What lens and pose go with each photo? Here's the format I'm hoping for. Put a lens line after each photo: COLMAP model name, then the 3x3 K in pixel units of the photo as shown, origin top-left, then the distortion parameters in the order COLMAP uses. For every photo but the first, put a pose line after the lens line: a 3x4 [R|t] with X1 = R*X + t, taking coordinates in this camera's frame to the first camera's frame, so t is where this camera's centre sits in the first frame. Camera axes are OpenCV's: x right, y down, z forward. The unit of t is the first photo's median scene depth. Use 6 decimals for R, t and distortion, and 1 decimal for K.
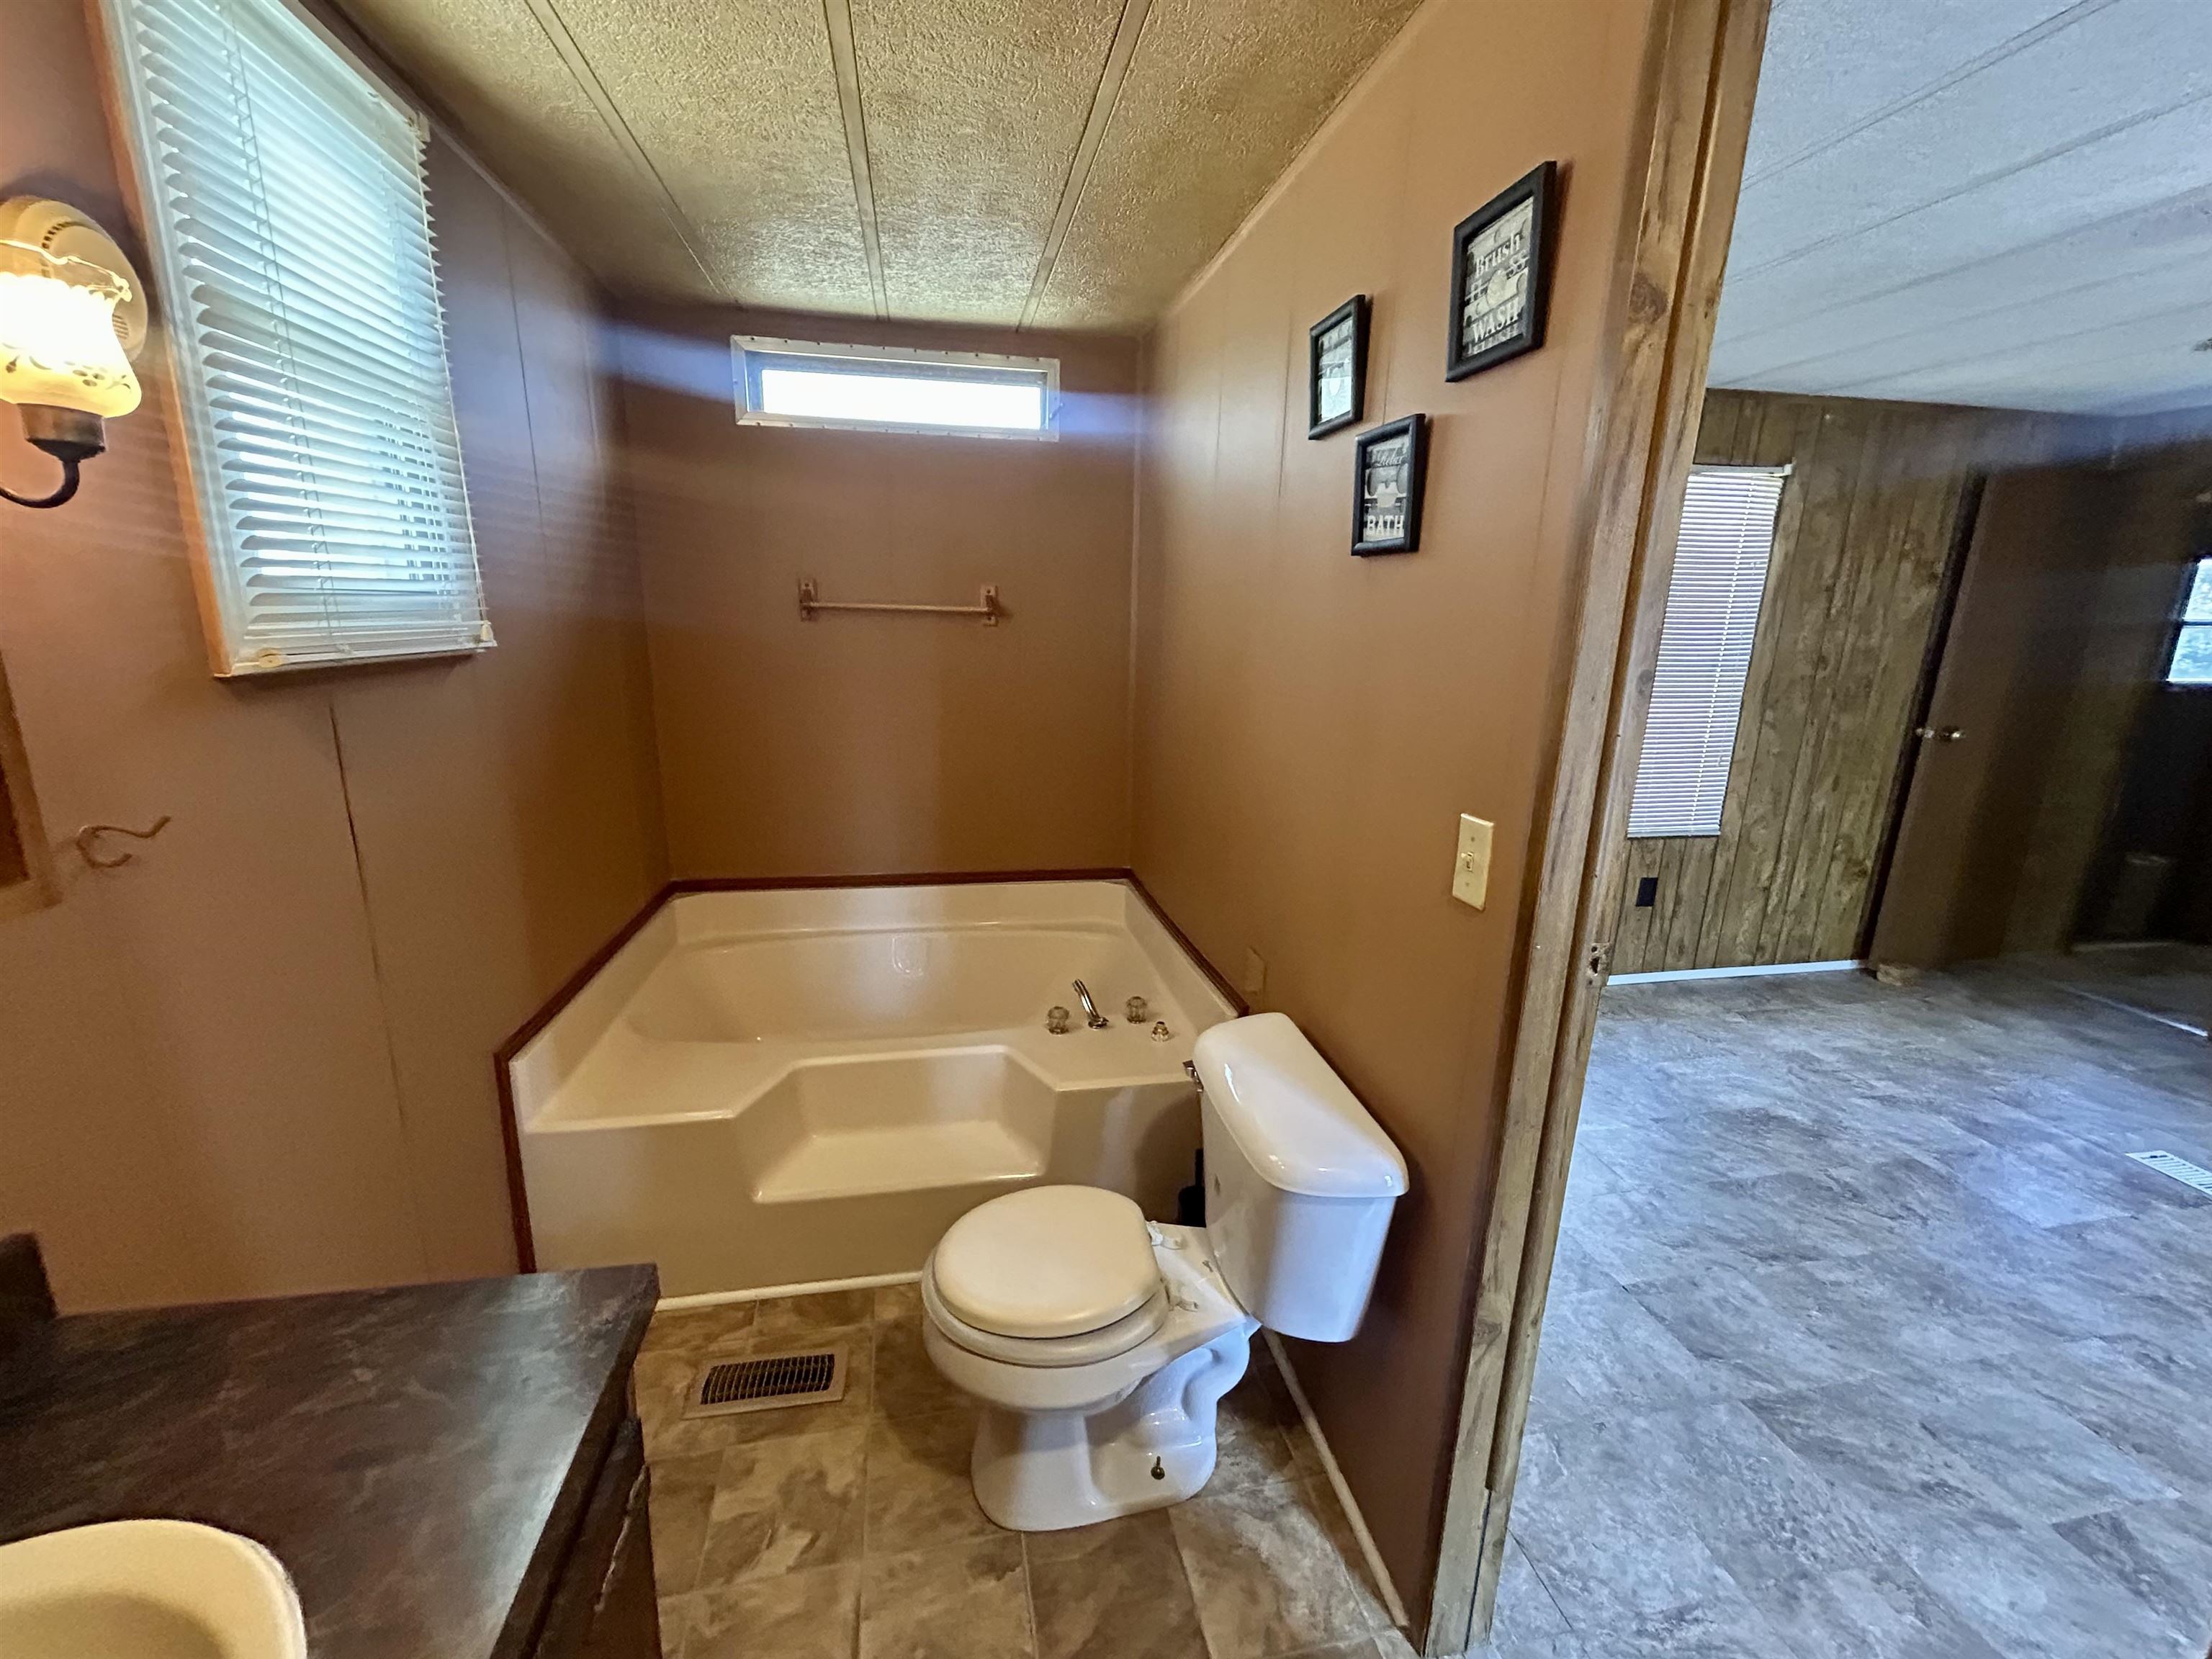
lens RADIAL K [[898.3, 0, 1102.0], [0, 898.3, 829.2], [0, 0, 1]] dist [0.002989, -0.000285]
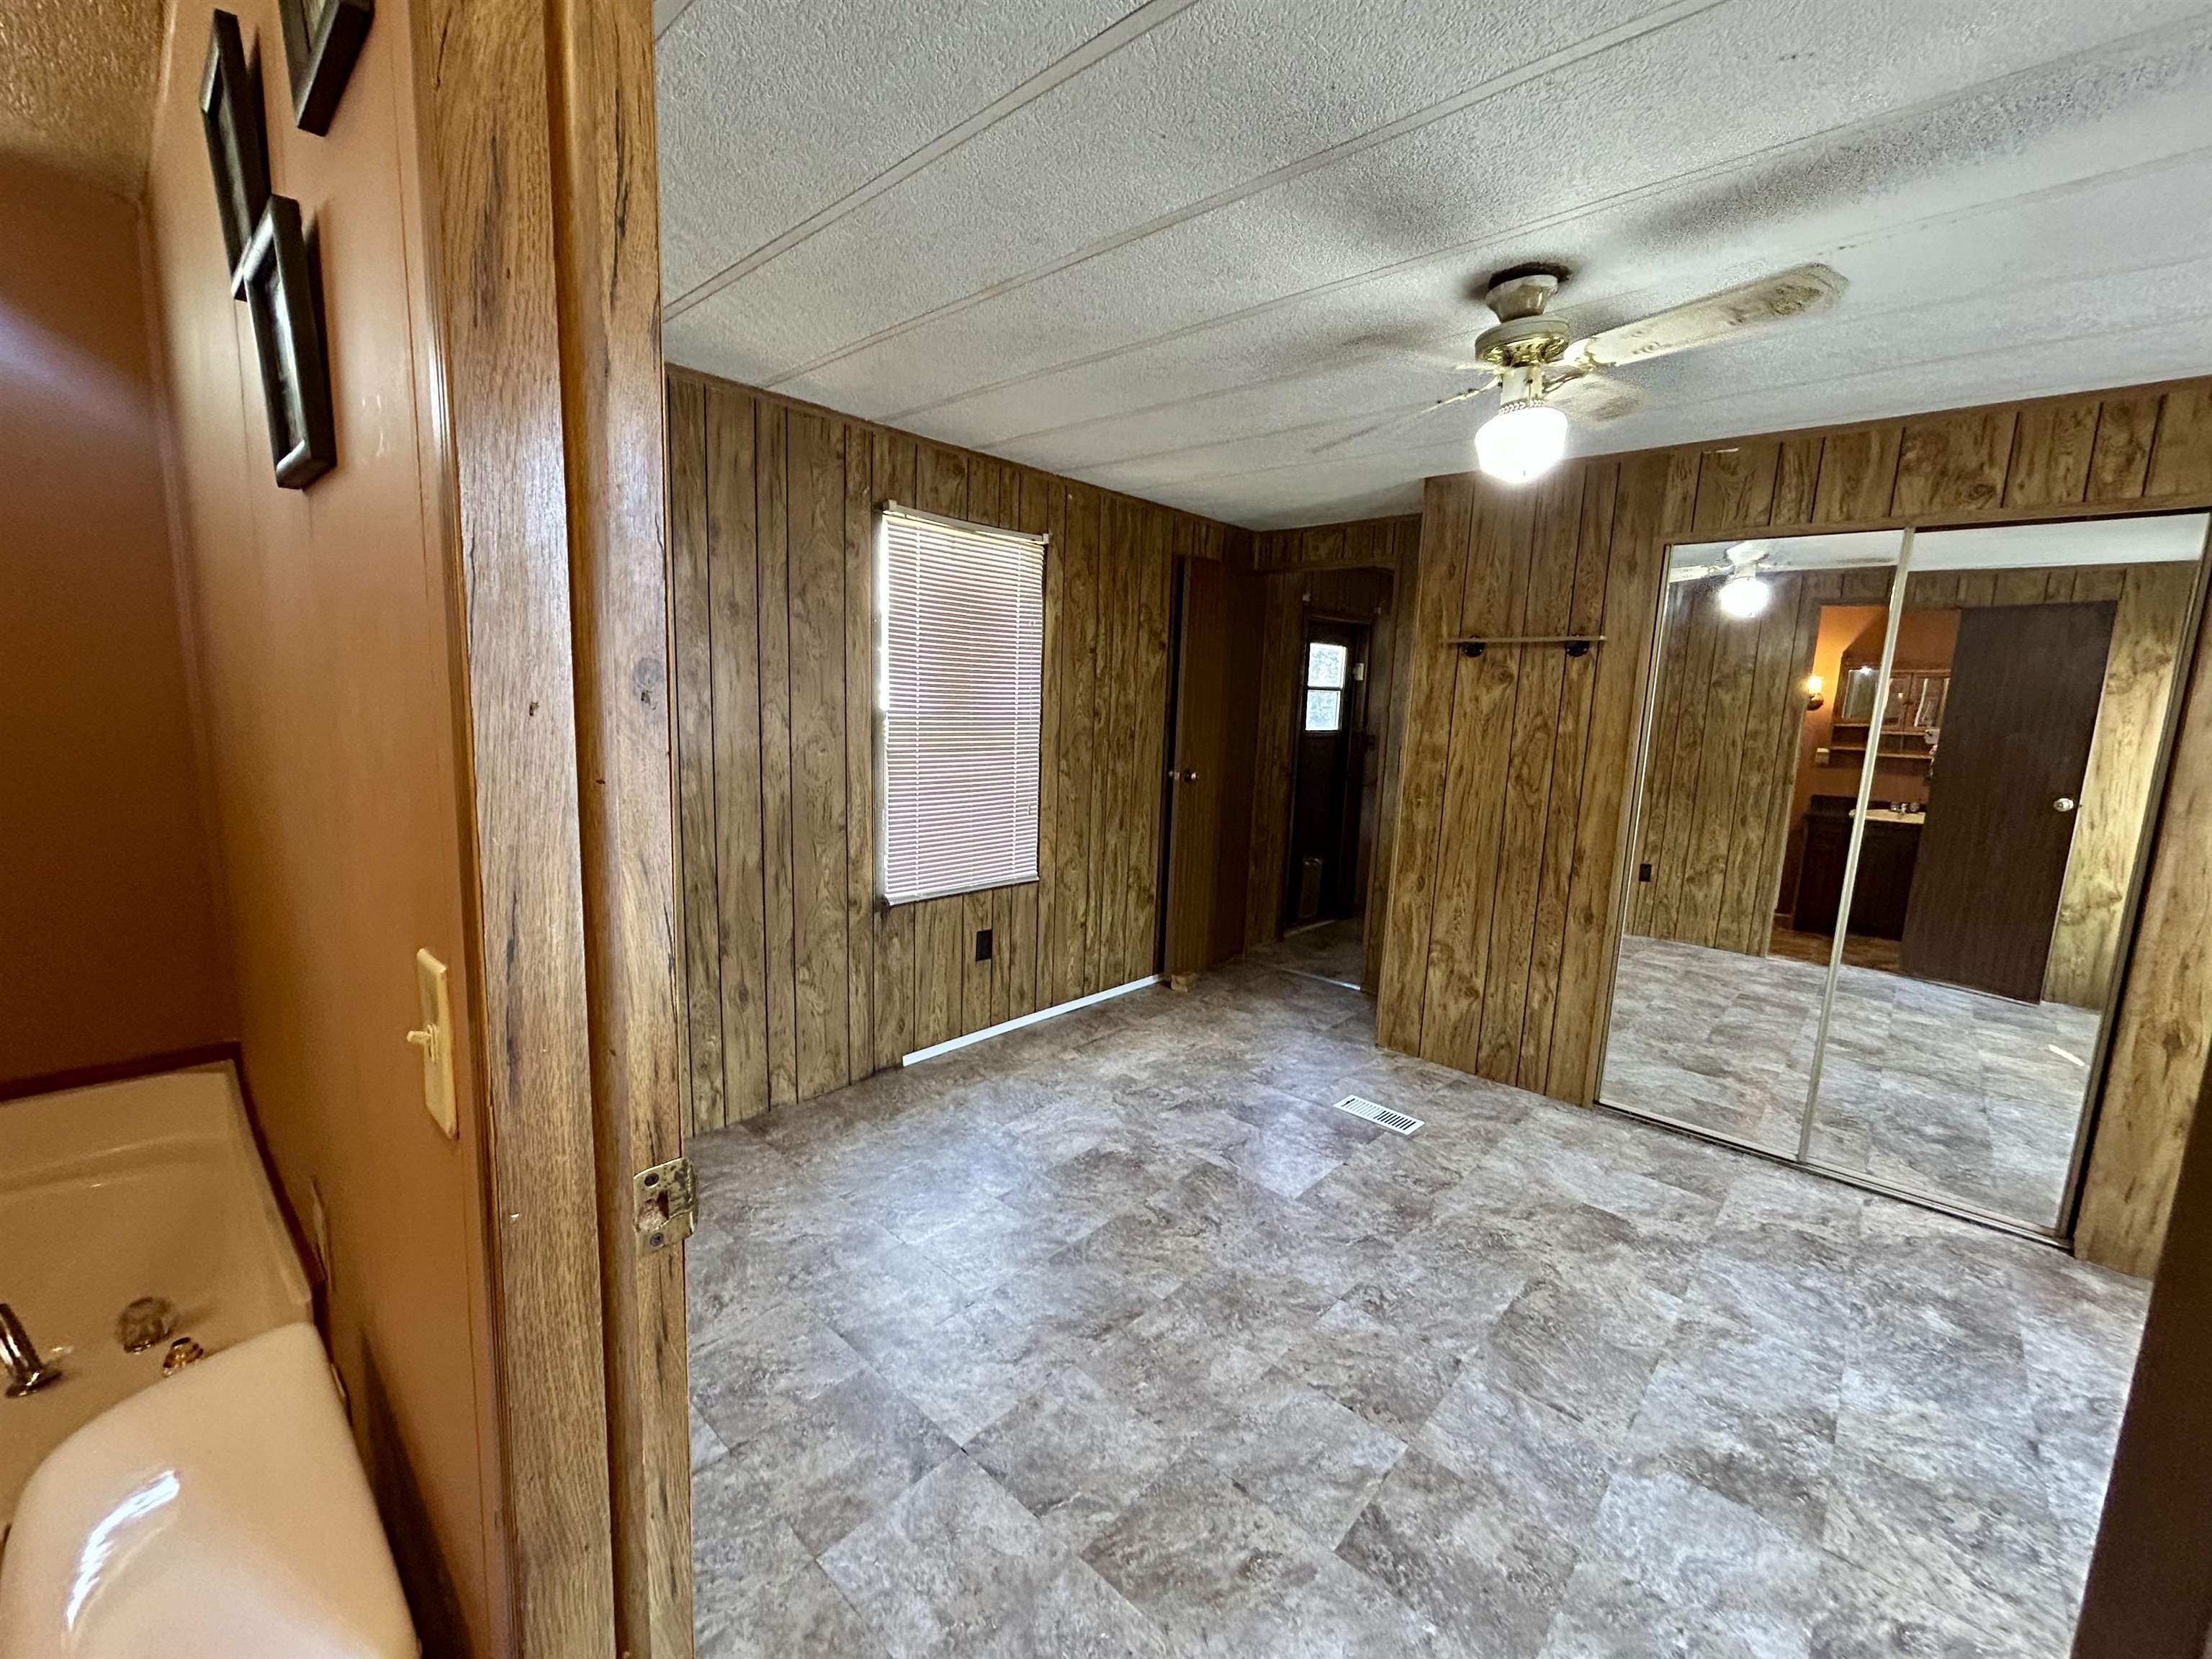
lens RADIAL K [[898.3, 0, 1102.0], [0, 898.3, 829.2], [0, 0, 1]] dist [0.002989, -0.000285]
pose [[0.802115, -0.077501, 0.592119, 0.163619], [0.122156, 0.991870, -0.035656, -0.007380], [-0.584542, 0.100931, 0.805061, 0.139113]]
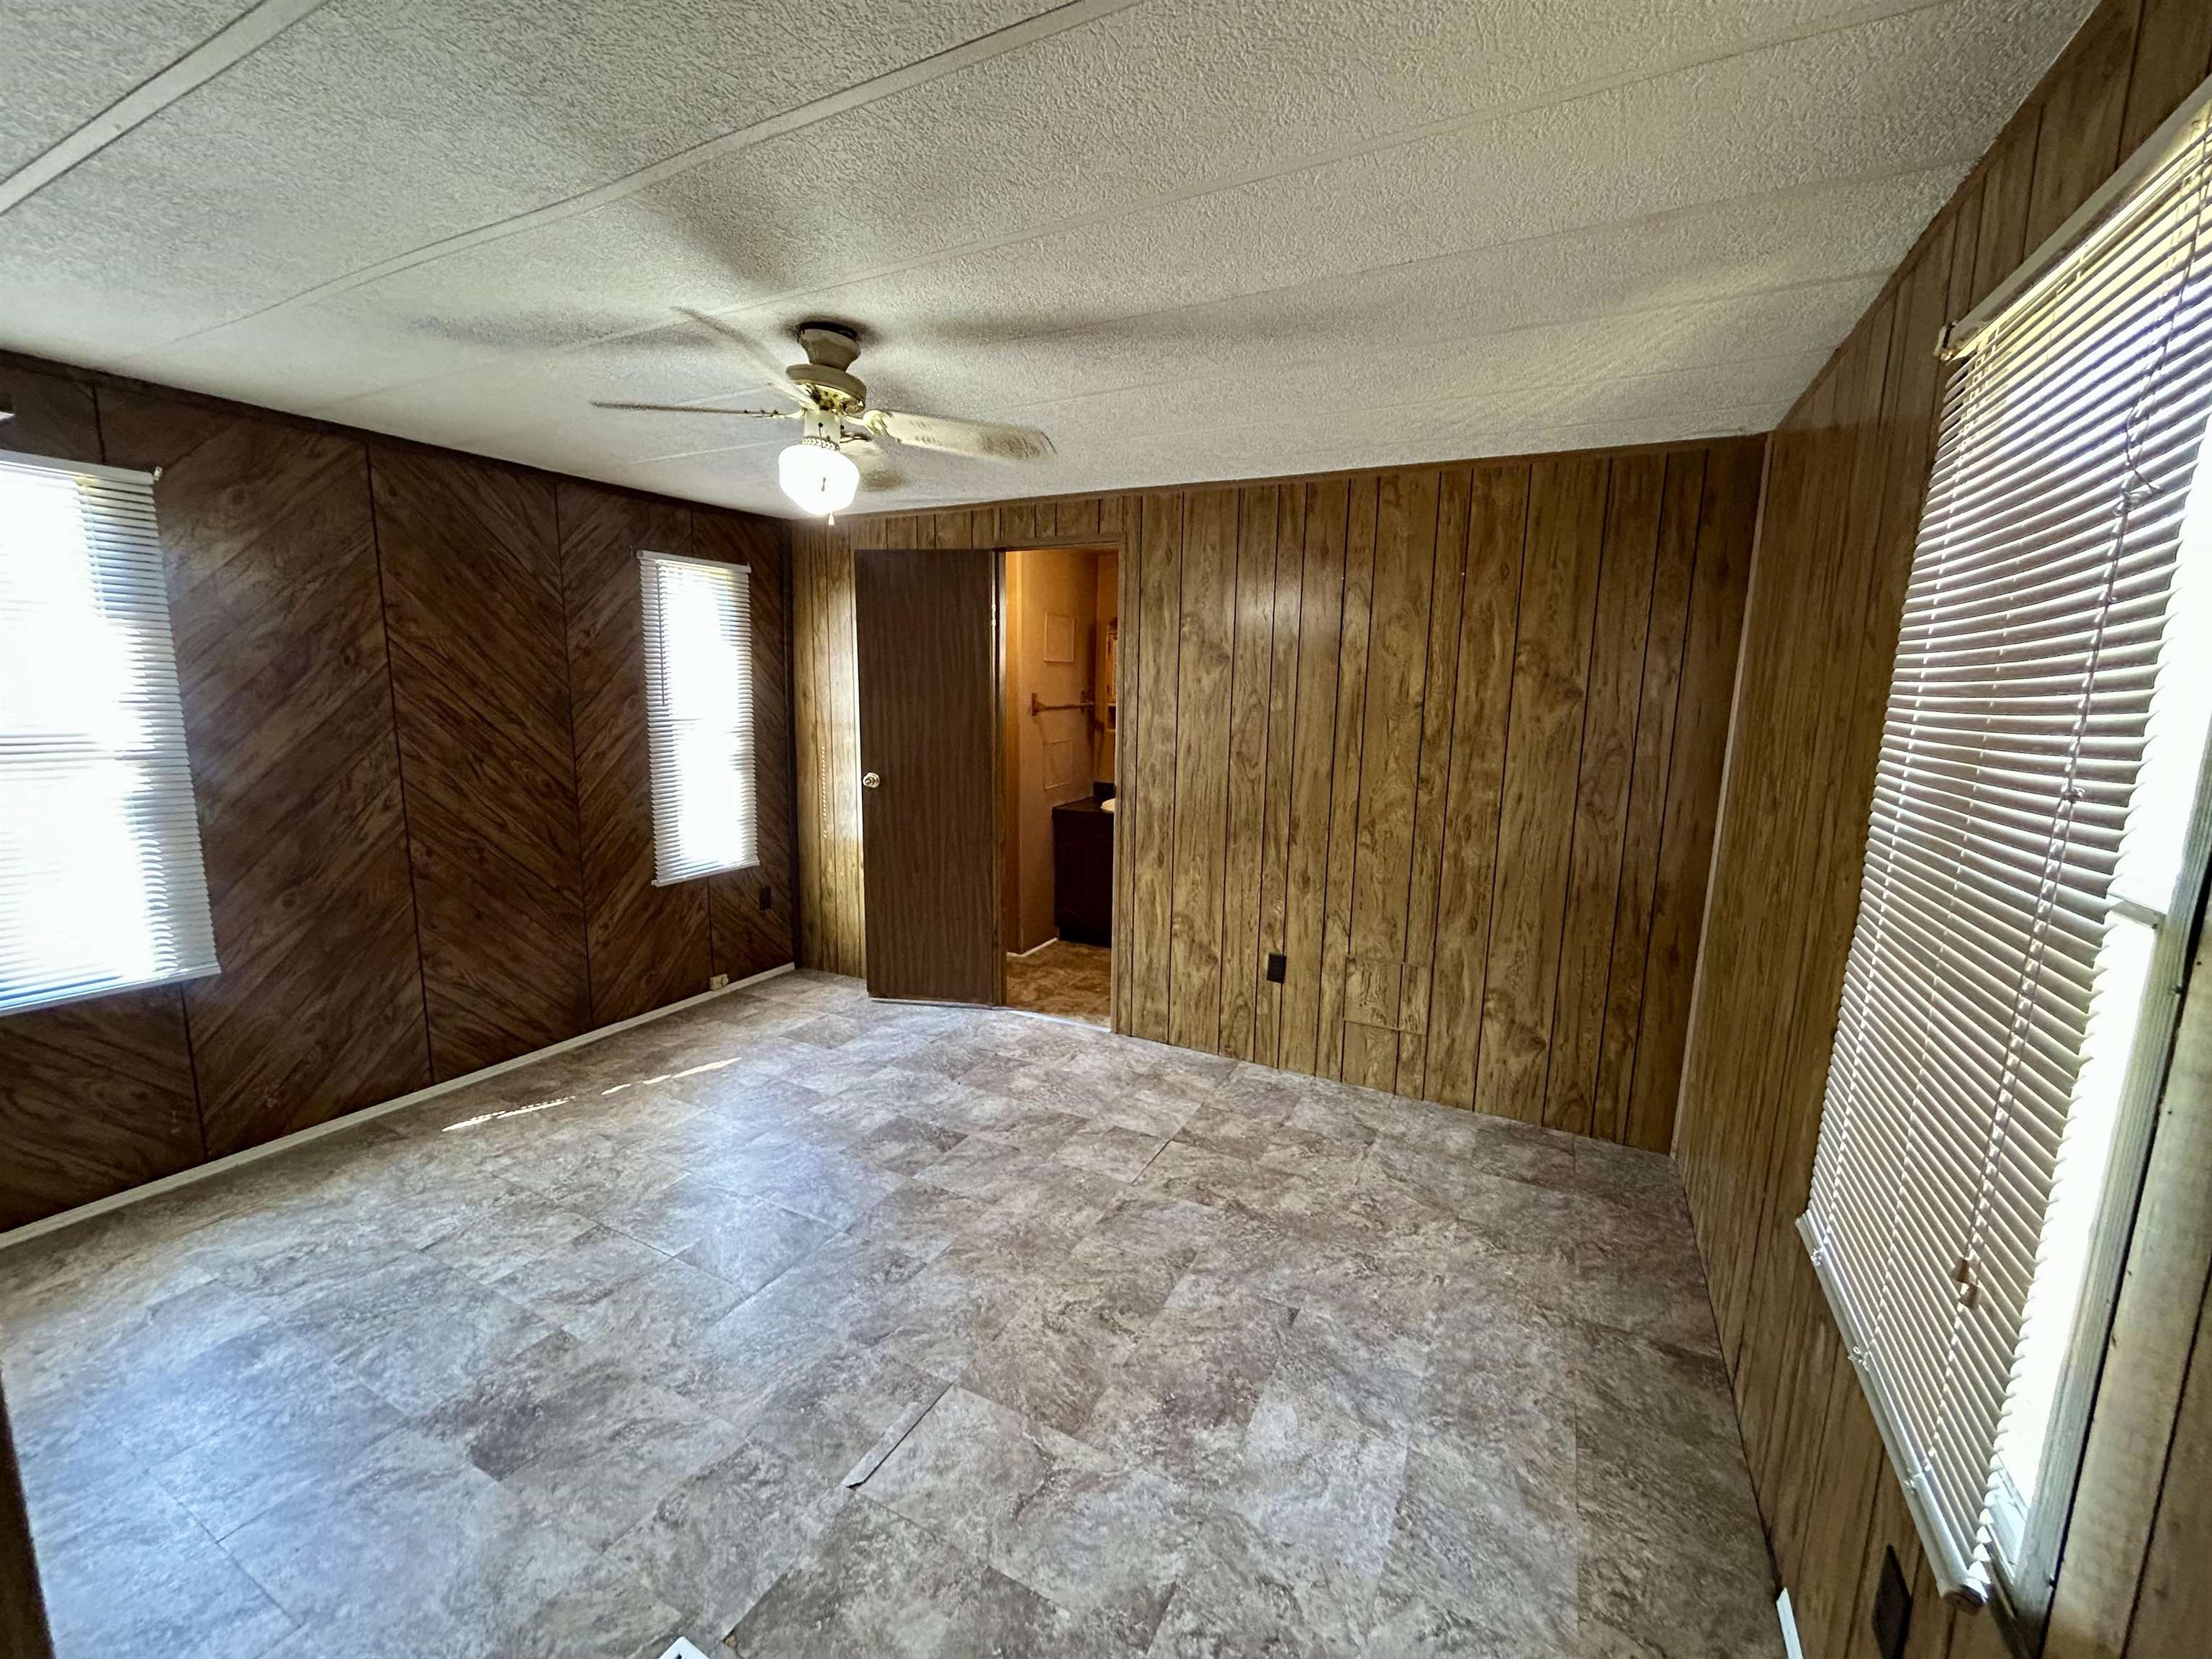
lens RADIAL K [[898.3, 0, 1102.0], [0, 898.3, 829.2], [0, 0, 1]] dist [0.002989, -0.000285]
pose [[-0.620362, 0.094492, -0.778603, 1.205158], [-0.218362, 0.932658, 0.287171, -0.254117], [0.753305, 0.348167, -0.557952, 1.073774]]
